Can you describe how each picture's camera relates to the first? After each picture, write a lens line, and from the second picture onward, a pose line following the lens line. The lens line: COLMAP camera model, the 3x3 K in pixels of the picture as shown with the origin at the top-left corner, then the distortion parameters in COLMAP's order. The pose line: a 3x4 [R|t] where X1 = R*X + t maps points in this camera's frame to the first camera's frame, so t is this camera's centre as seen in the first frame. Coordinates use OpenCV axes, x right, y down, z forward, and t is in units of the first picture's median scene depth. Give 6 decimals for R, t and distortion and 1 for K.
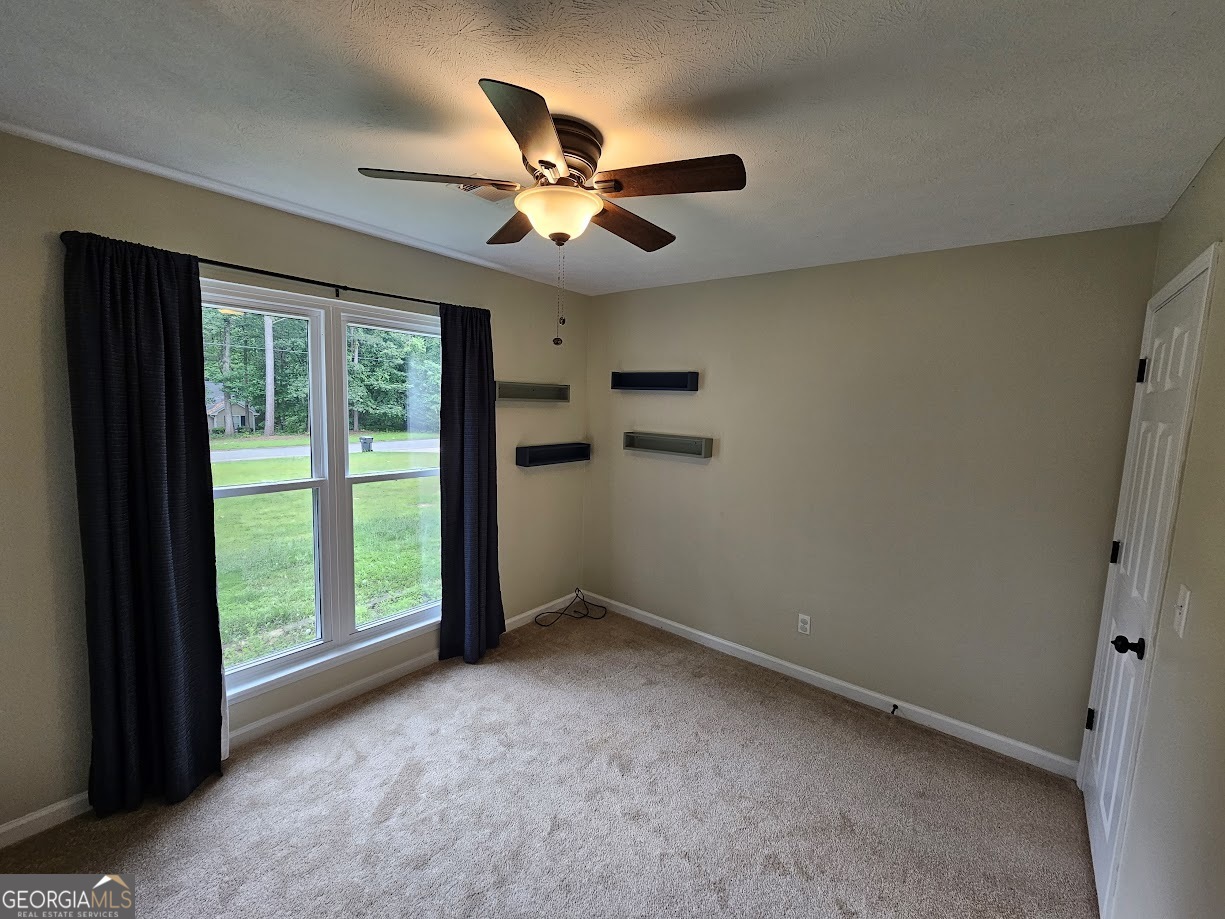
lens RADIAL K [[499.4, 0, 608.8], [0, 499.4, 461.2], [0, 0, 1]] dist [-0.010181, -0.000071]
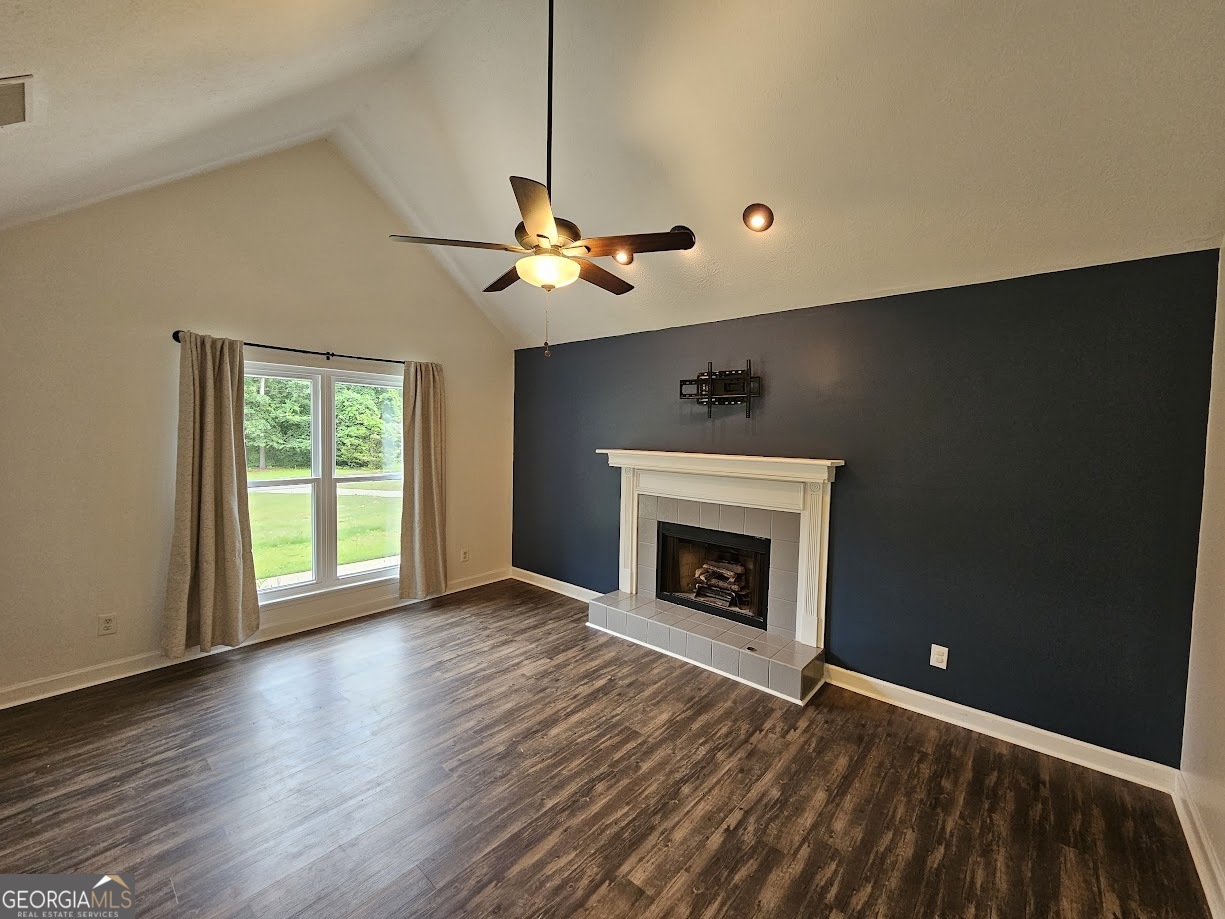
lens RADIAL K [[499.4, 0, 613.8], [0, 499.4, 462.6], [0, 0, 1]] dist [-0.010181, -0.000071]
pose [[0.999451, -0.015242, -0.029401, 0.368326], [0.013593, 0.998366, -0.055510, 0.086246], [0.030199, 0.055080, 0.998025, -0.487037]]
